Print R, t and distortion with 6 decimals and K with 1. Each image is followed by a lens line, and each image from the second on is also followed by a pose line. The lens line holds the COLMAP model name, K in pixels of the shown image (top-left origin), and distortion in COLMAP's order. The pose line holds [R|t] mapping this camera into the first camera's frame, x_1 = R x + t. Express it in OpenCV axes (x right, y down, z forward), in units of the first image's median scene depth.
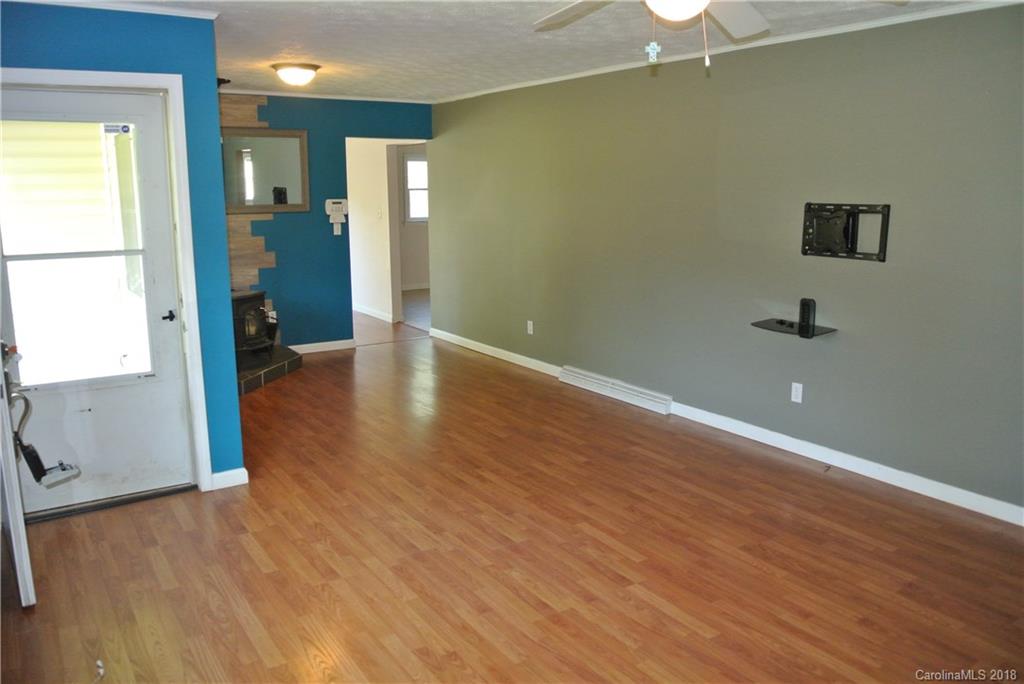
lens RADIAL K [[799.7, 0, 509.6], [0, 799.7, 340.2], [0, 0, 1]] dist [-0.066706, 0.005481]
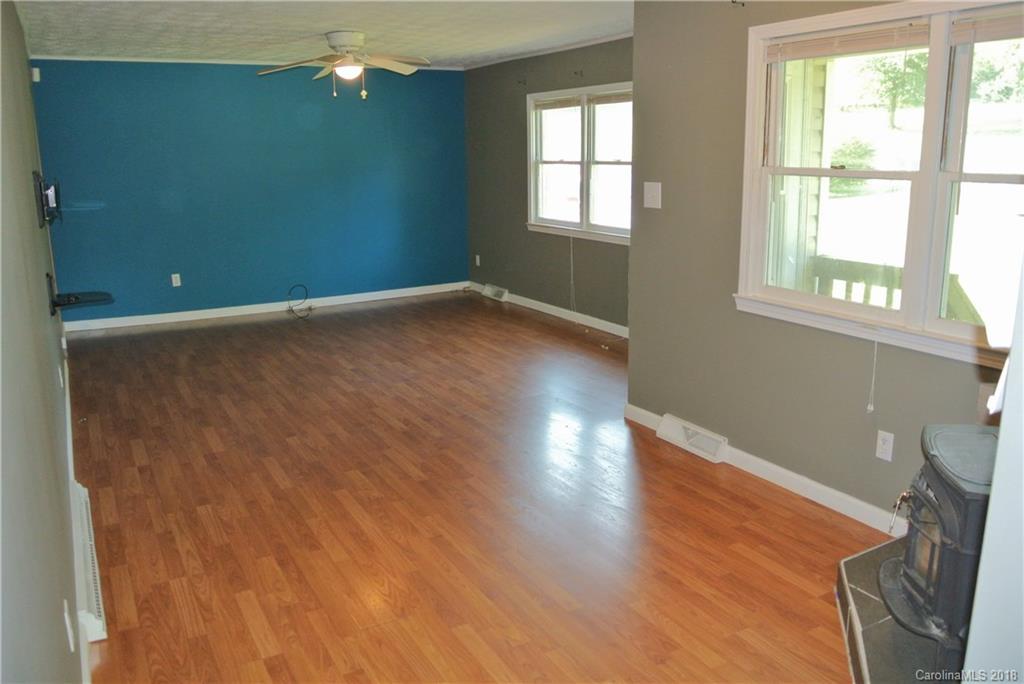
lens RADIAL K [[818.5, 0, 507.4], [0, 818.5, 338.7], [0, 0, 1]] dist [-0.067536, 0.007138]
pose [[-0.996712, 0.003358, 0.080958, -0.259700], [0.036113, 0.912831, 0.406739, -0.368225], [-0.072535, 0.408325, -0.909950, 1.951949]]
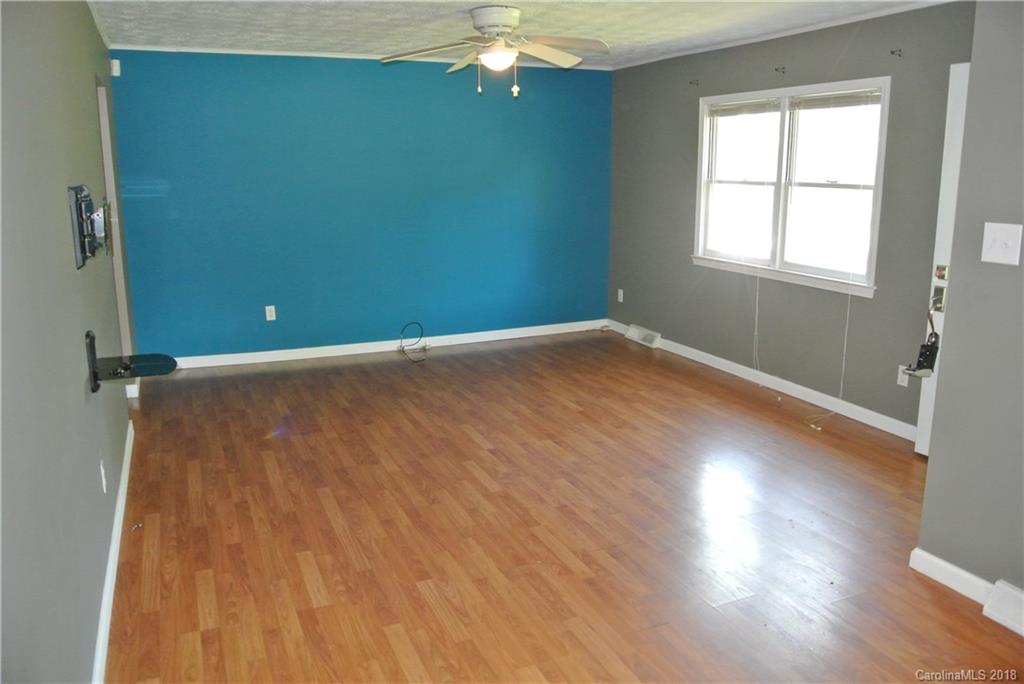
lens RADIAL K [[799.7, 0, 509.6], [0, 799.7, 340.2], [0, 0, 1]] dist [-0.066706, 0.005481]
pose [[-0.983645, -0.028257, 0.177888, -0.090546], [0.044857, 0.918069, 0.393874, -0.303722], [-0.174444, 0.395412, -0.901787, 1.605969]]
